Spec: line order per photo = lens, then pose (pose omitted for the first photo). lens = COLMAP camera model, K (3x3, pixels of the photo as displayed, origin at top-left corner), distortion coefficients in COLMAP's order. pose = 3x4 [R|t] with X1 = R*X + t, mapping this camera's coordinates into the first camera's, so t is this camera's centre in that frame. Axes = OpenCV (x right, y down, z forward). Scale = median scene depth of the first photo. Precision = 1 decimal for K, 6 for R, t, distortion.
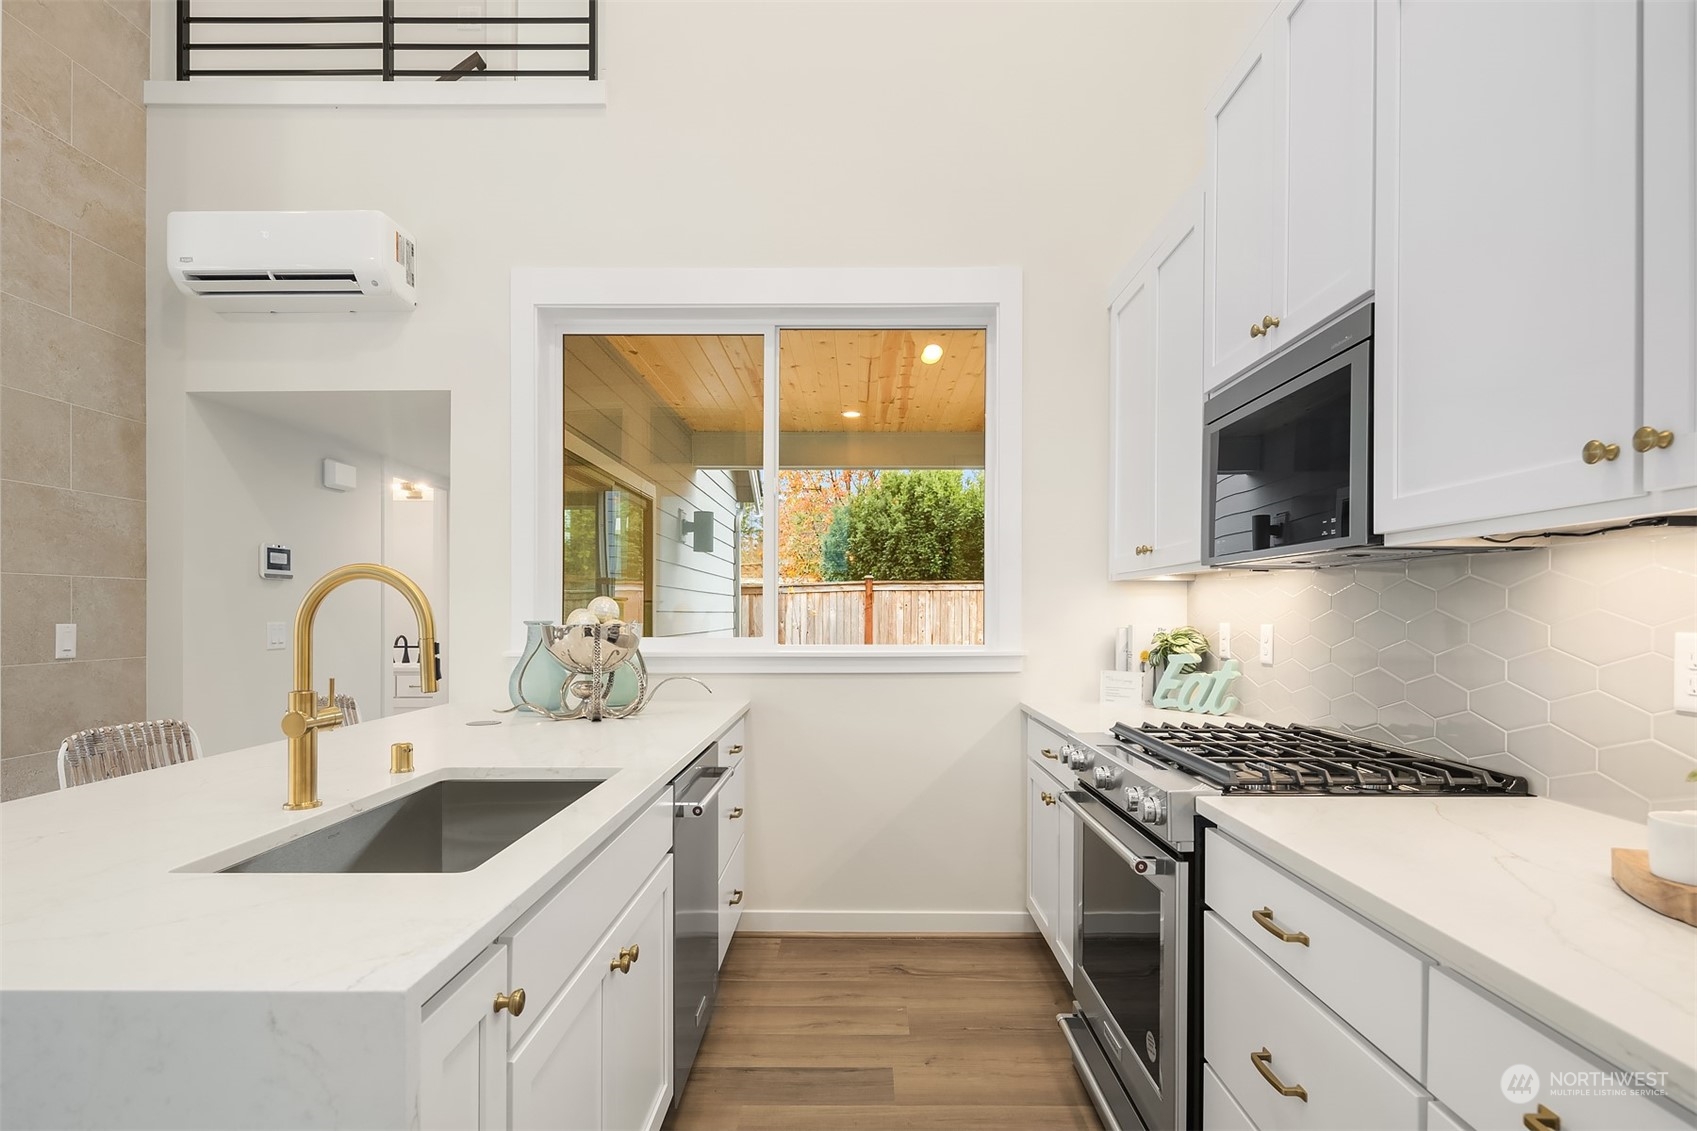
lens RADIAL K [[836.0, 0, 854.1], [0, 836.0, 614.0], [0, 0, 1]] dist [0.003387, -0.002603]
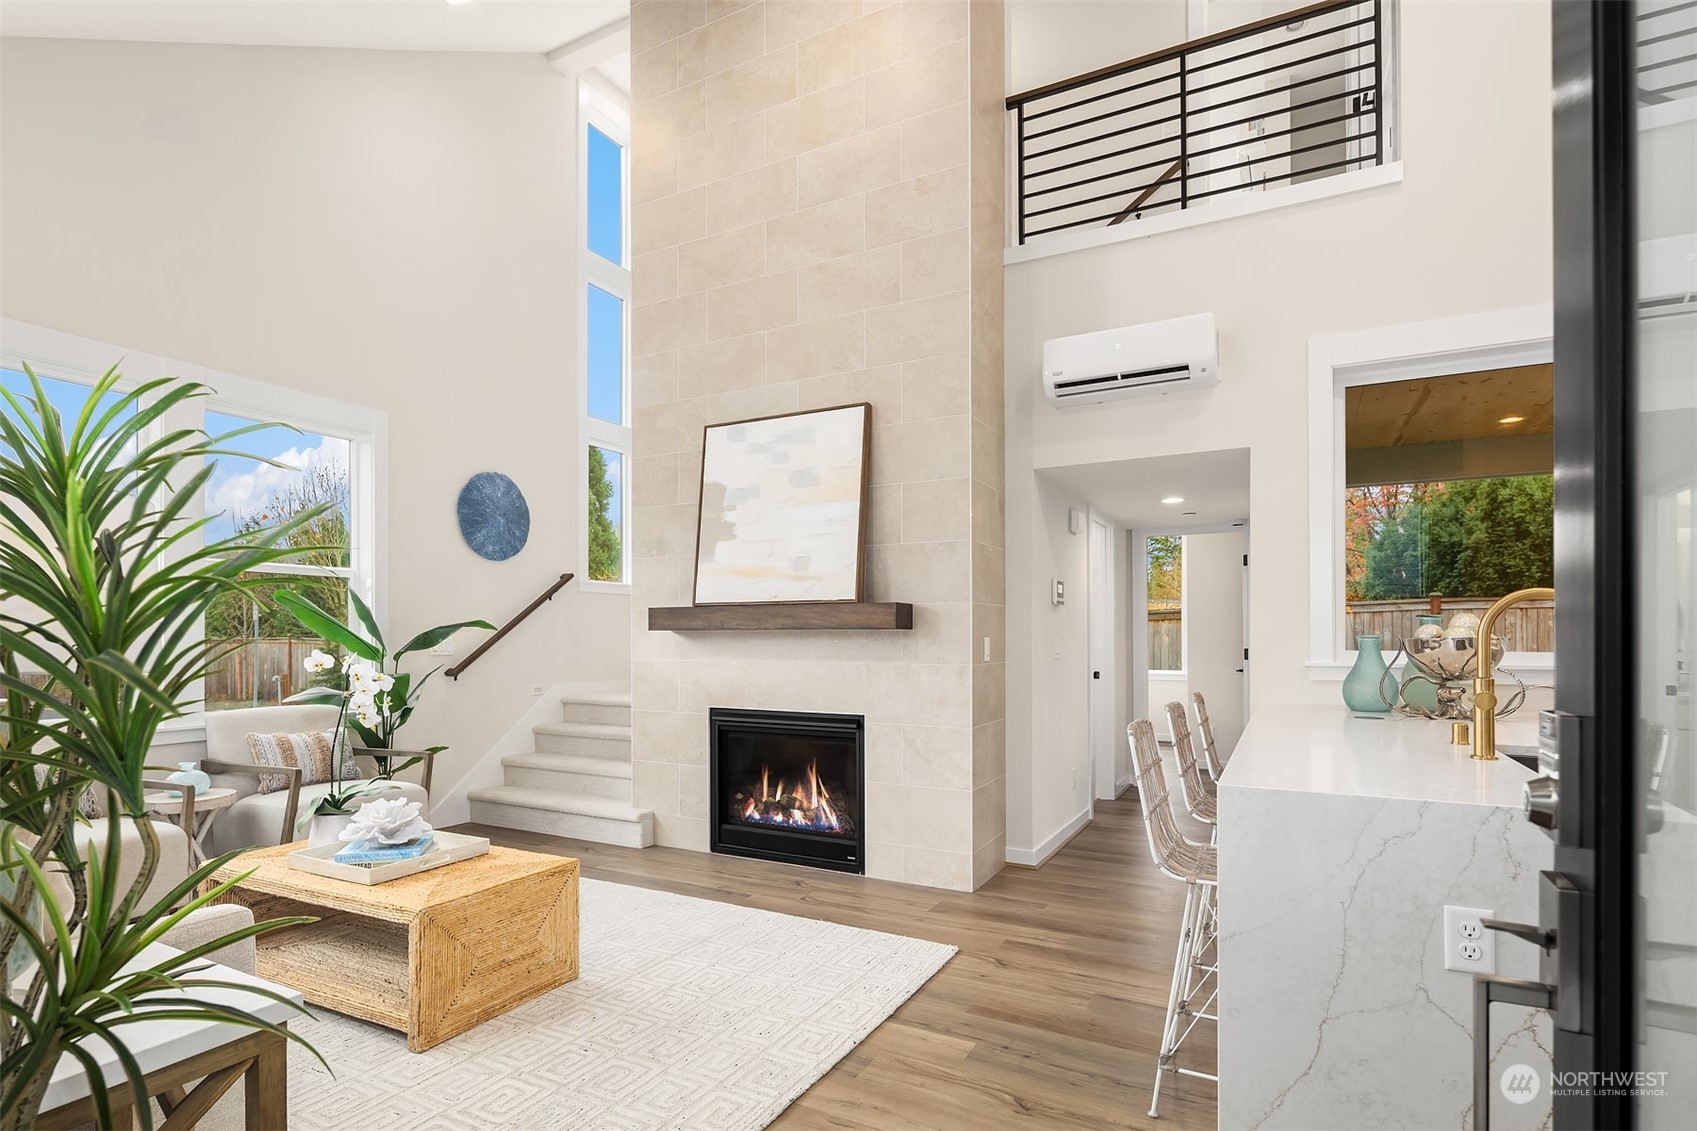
lens RADIAL K [[836.0, 0, 837.9], [0, 836.0, 627.5], [0, 0, 1]] dist [0.003387, -0.002603]
pose [[0.880105, -0.005989, -0.474742, -0.121806], [0.000073, 0.999922, -0.012478, 0.002890], [0.474780, 0.010947, 0.880036, -0.098524]]
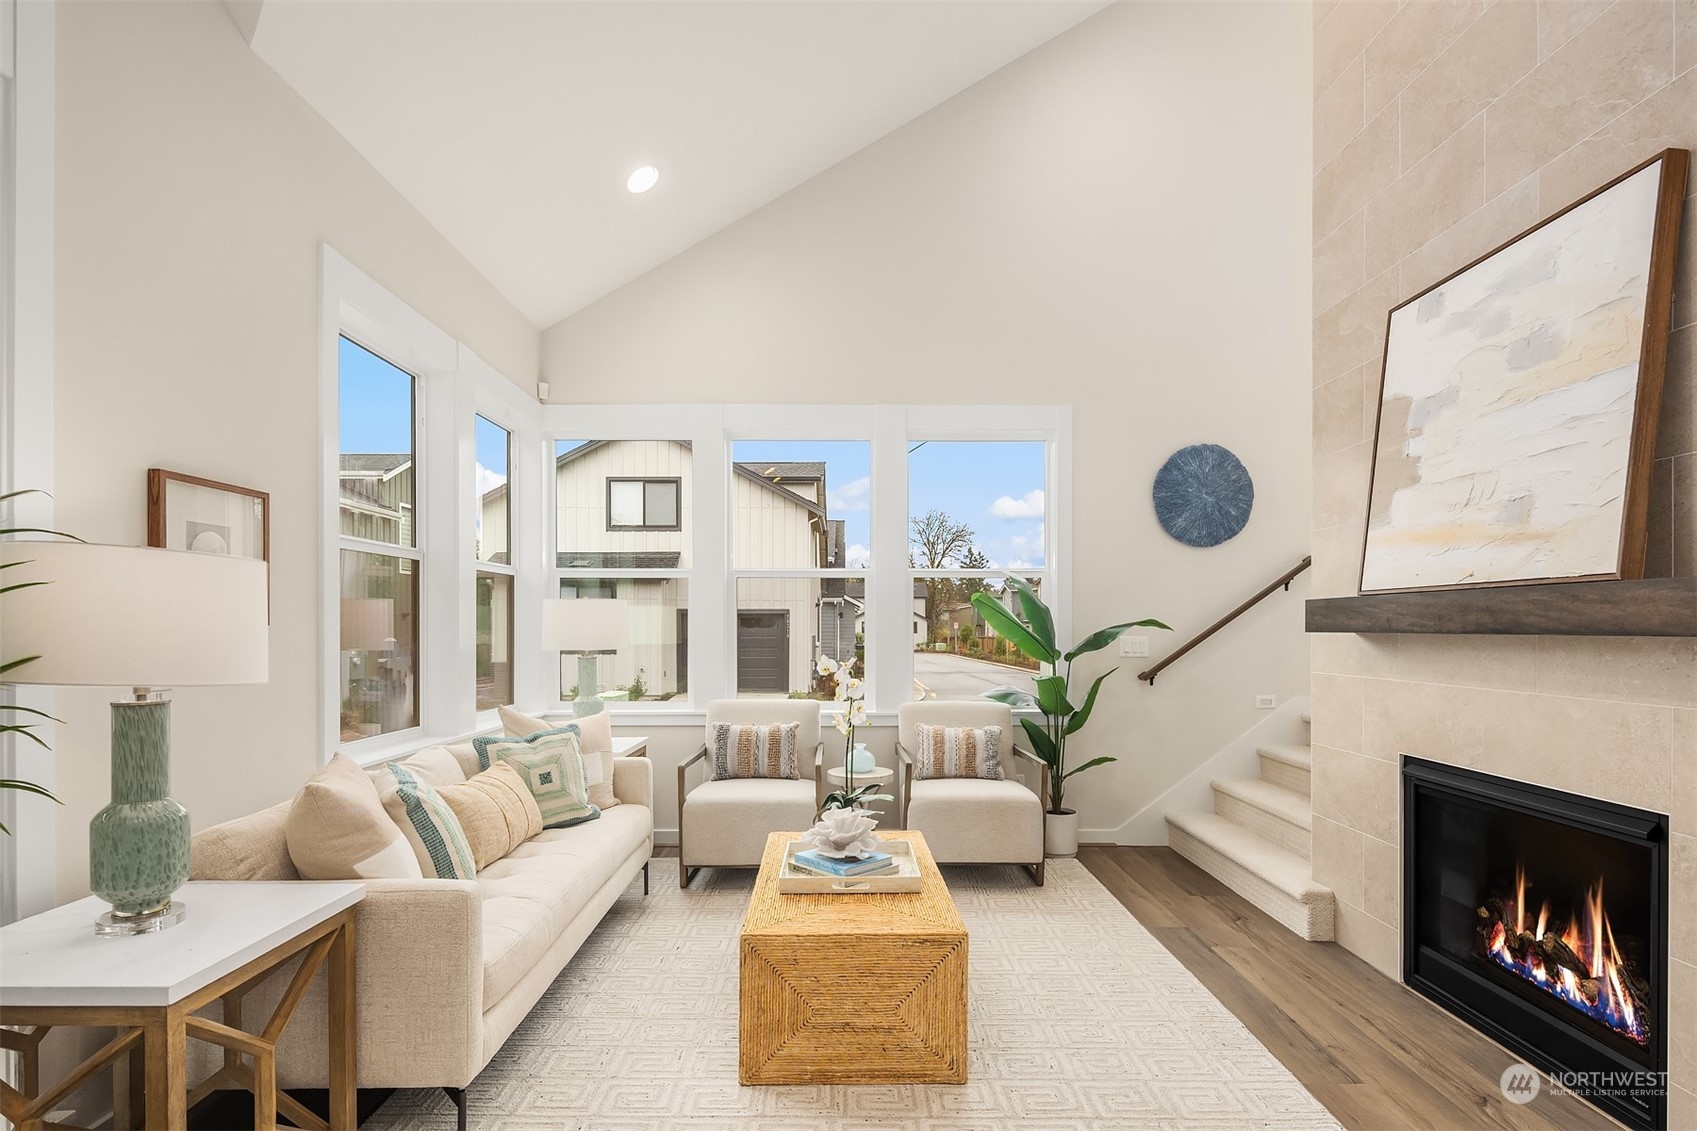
lens RADIAL K [[836.0, 0, 853.0], [0, 836.0, 627.0], [0, 0, 1]] dist [0.003387, -0.002603]
pose [[0.008057, -0.001090, -0.999967, -0.114547], [-0.001693, 0.999998, -0.001104, -0.001977], [0.999966, 0.001702, 0.008055, 0.059193]]
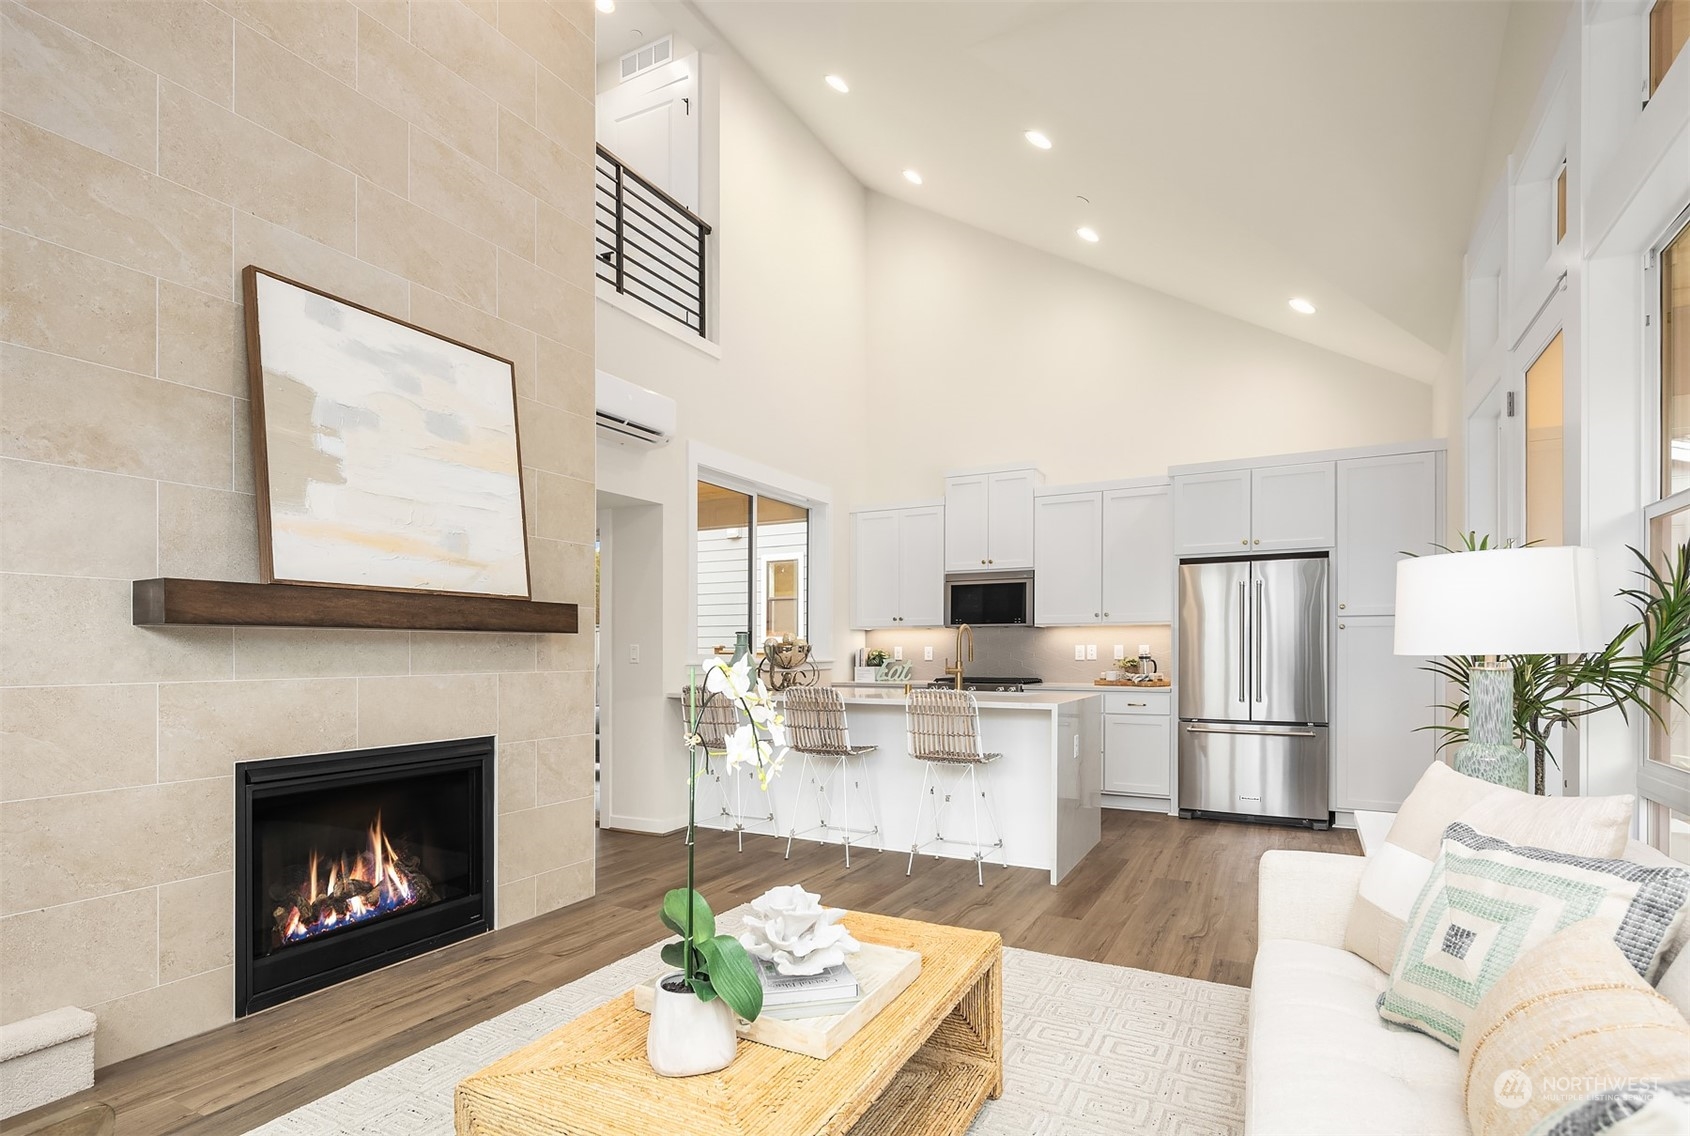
lens RADIAL K [[832.5, 0, 839.2], [0, 832.5, 646.8], [0, 0, 1]] dist [0.003387, -0.002603]
pose [[0.477652, 0.003066, 0.878544, -0.491641], [0.002475, 0.999985, -0.004836, 0.006187], [-0.878546, 0.004484, 0.477637, -0.023707]]
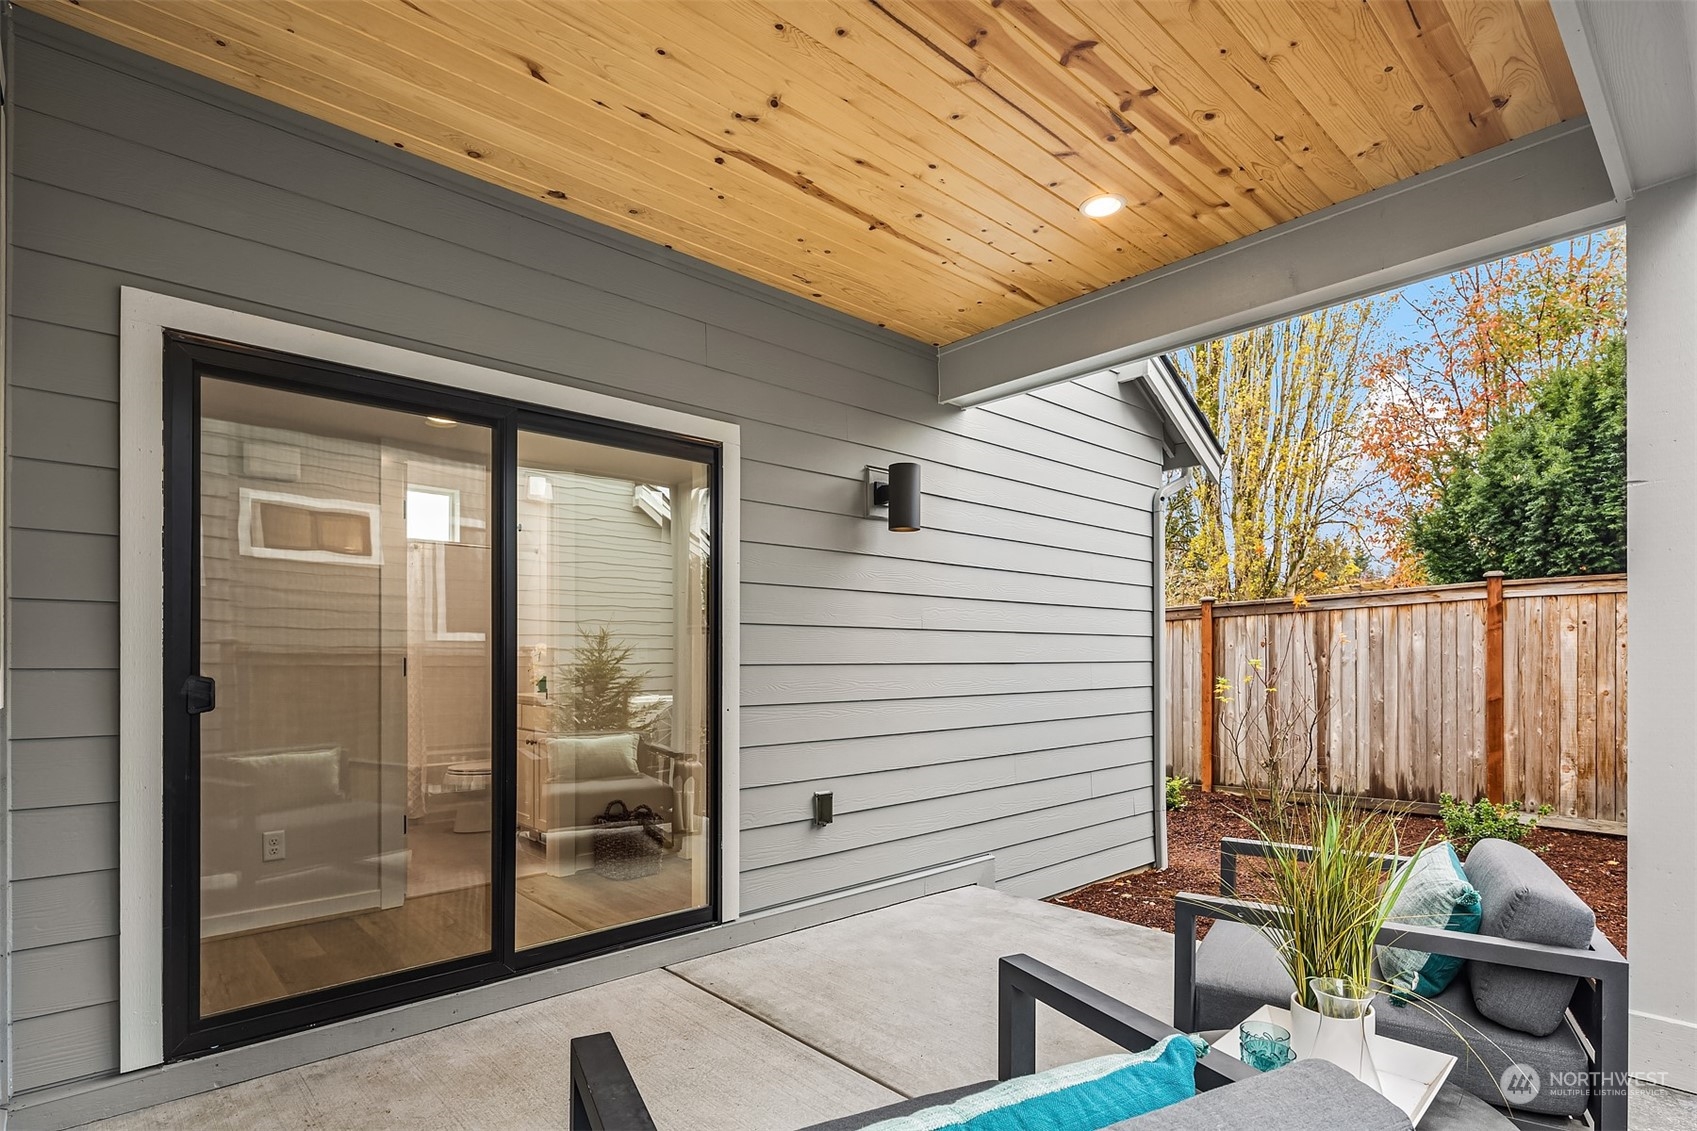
lens RADIAL K [[836.0, 0, 829.0], [0, 836.0, 646.8], [0, 0, 1]] dist [0.003387, -0.002603]
pose [[0.662753, -0.012679, -0.748731, 0.141812], [0.002673, 0.999890, -0.014566, 0.011142], [0.748833, 0.007652, 0.662714, 0.308606]]
